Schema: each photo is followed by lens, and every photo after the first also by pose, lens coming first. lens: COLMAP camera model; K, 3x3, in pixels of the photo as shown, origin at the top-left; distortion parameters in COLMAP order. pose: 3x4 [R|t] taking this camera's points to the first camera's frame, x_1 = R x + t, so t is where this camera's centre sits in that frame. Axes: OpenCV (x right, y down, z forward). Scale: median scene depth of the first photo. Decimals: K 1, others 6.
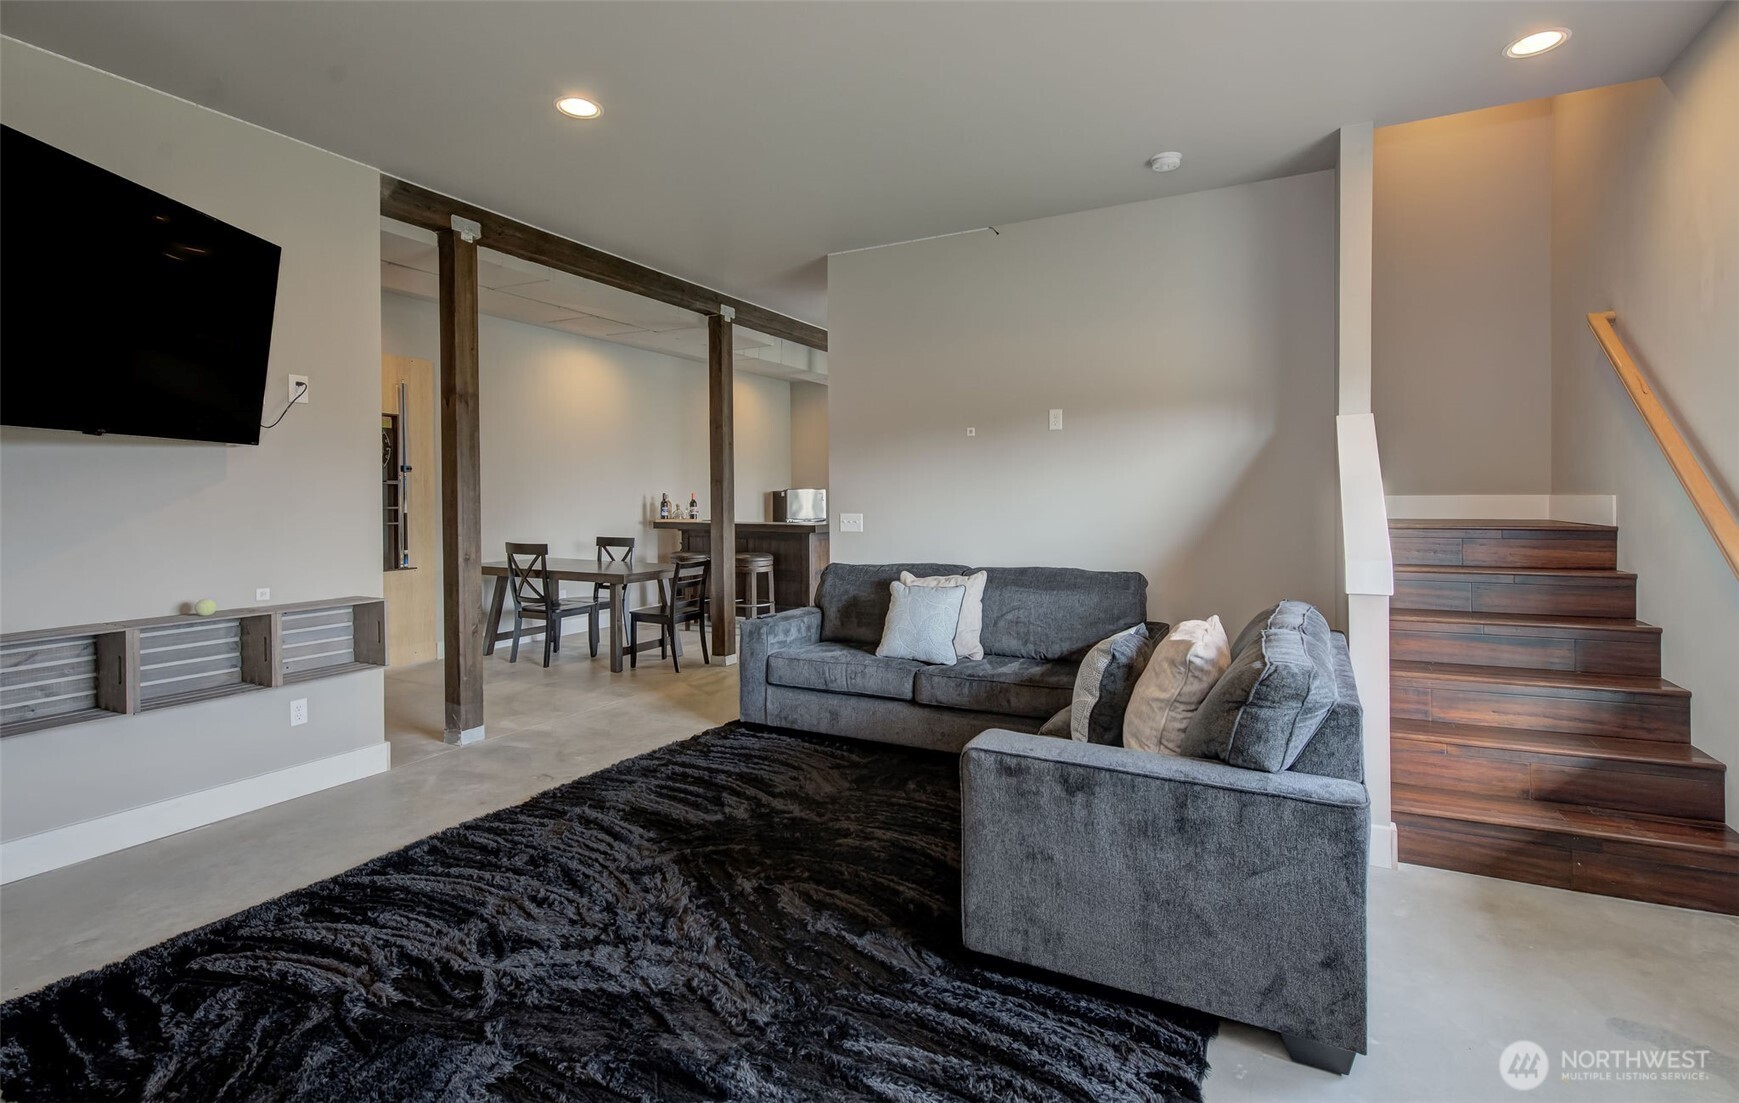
lens RADIAL K [[788.2, 0, 923.7], [0, 788.2, 505.6], [0, 0, 1]] dist [-0.001418, -0.001044]
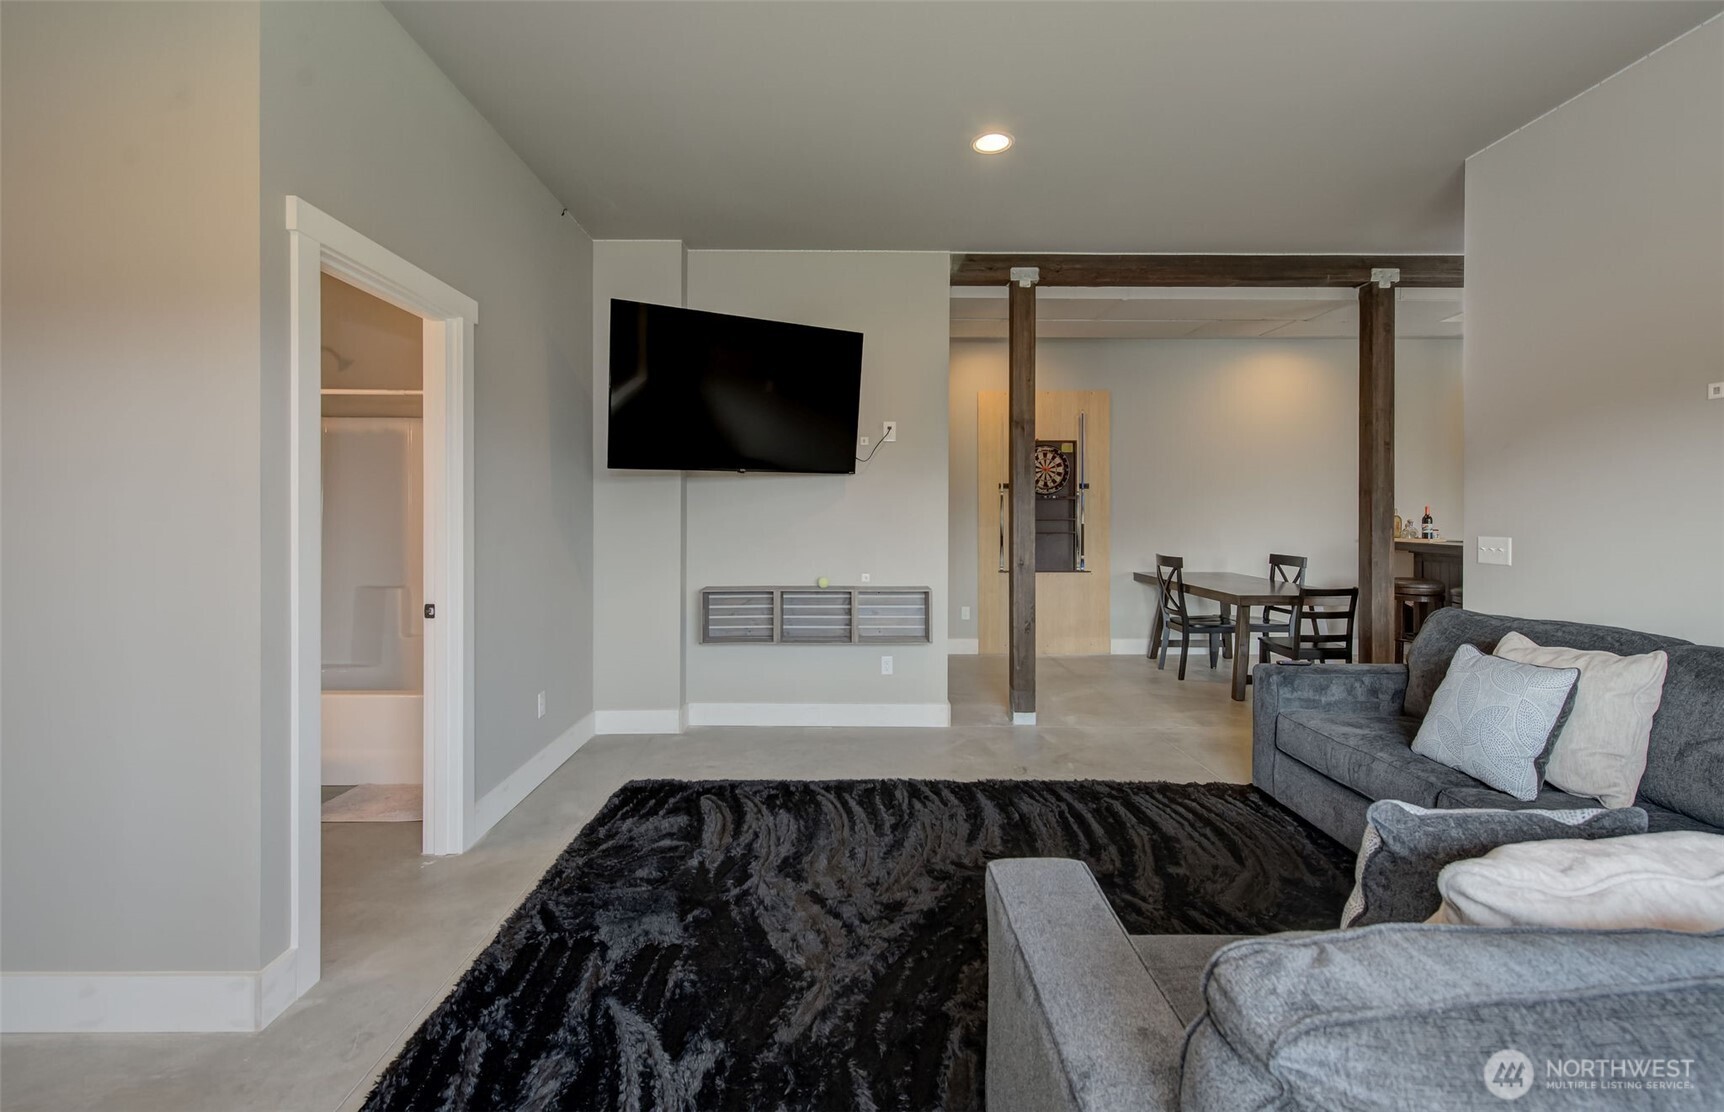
lens RADIAL K [[766.3, 0, 864.3], [0, 766.3, 519.4], [0, 0, 1]] dist [0.001582, -0.000401]
pose [[0.440189, 0.013553, -0.897803, 0.303822], [-0.013158, 0.999876, 0.008642, -0.003971], [0.897809, 0.008009, 0.440313, 0.286484]]
